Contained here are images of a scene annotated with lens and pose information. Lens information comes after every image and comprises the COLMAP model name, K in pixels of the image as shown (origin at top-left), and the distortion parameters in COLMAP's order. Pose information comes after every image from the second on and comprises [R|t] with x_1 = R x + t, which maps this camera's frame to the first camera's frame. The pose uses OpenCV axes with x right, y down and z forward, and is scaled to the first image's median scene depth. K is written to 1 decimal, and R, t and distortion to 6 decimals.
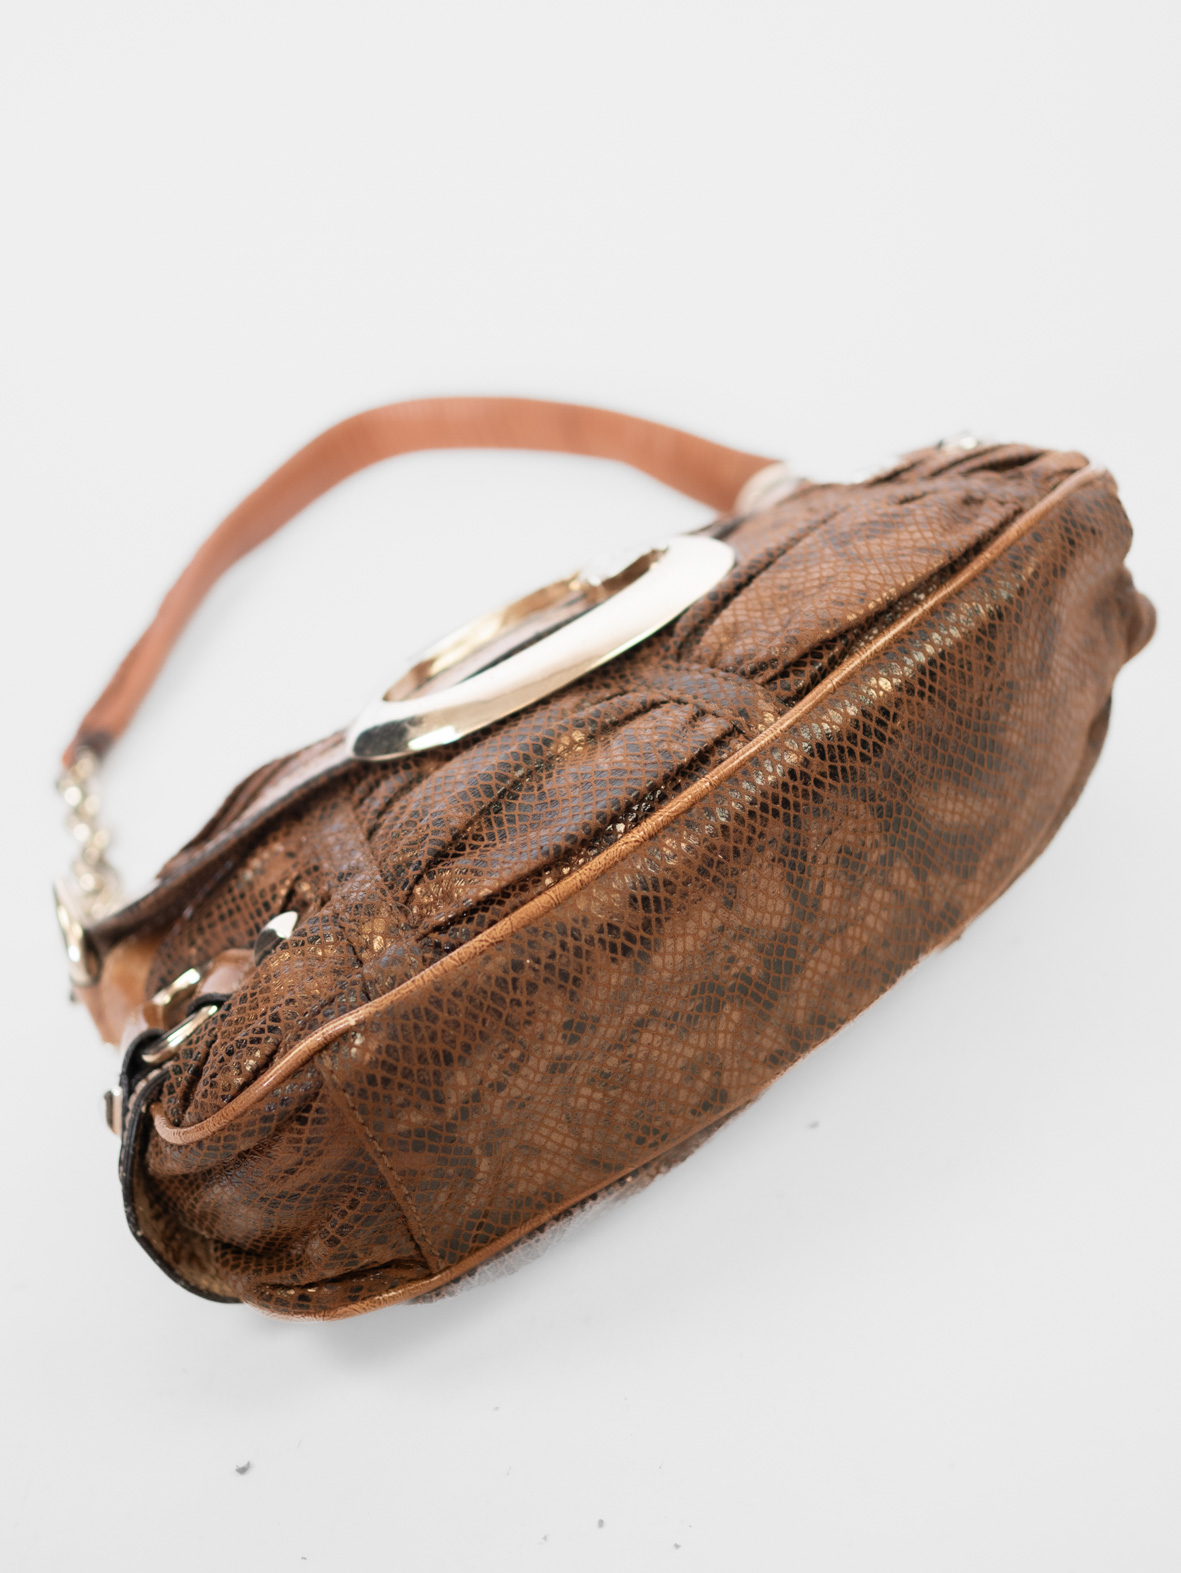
lens RADIAL K [[2246.0, 0, 590.5], [0, 2246.0, 786.5], [0, 0, 1]] dist [-0.128976, 0.043305]
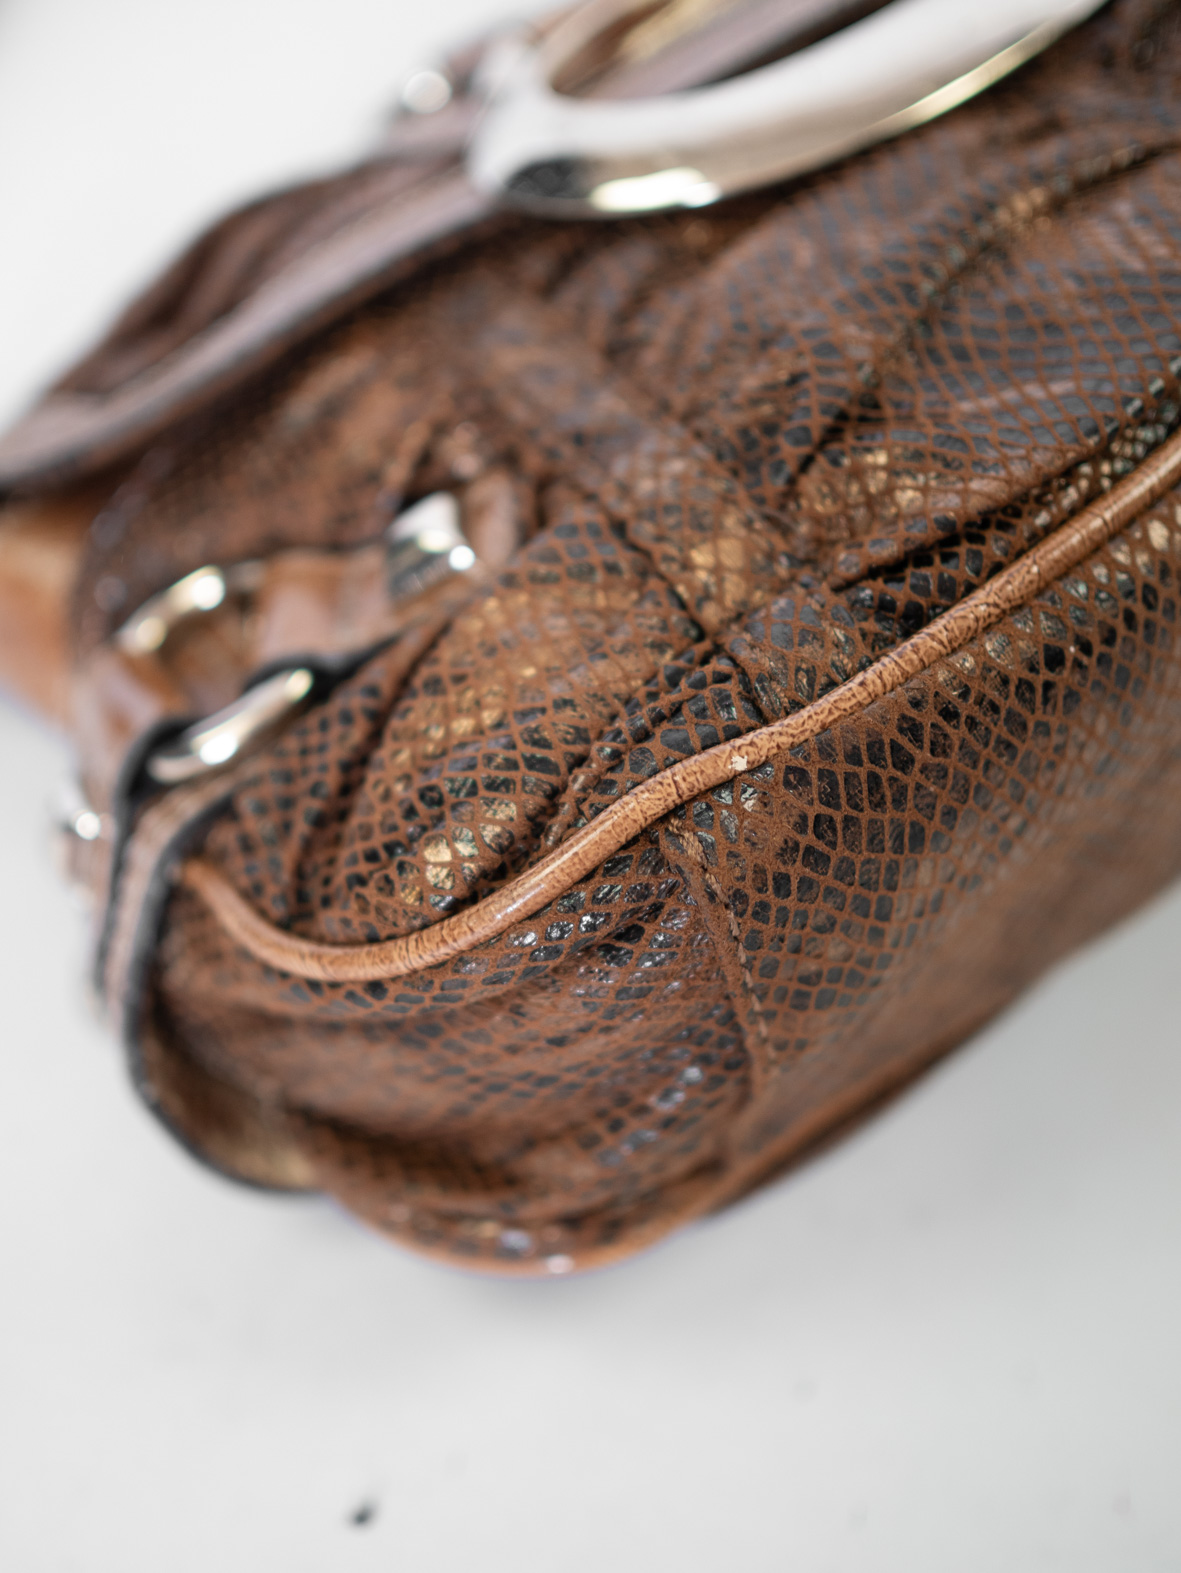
lens RADIAL K [[2246.0, 0, 590.5], [0, 2246.0, 786.5], [0, 0, 1]] dist [-0.128976, 0.043305]
pose [[0.972902, 0.014802, 0.230744, -0.247996], [-0.067644, 0.972509, 0.222826, 0.003320], [-0.221102, -0.232396, 0.947157, 0.538818]]
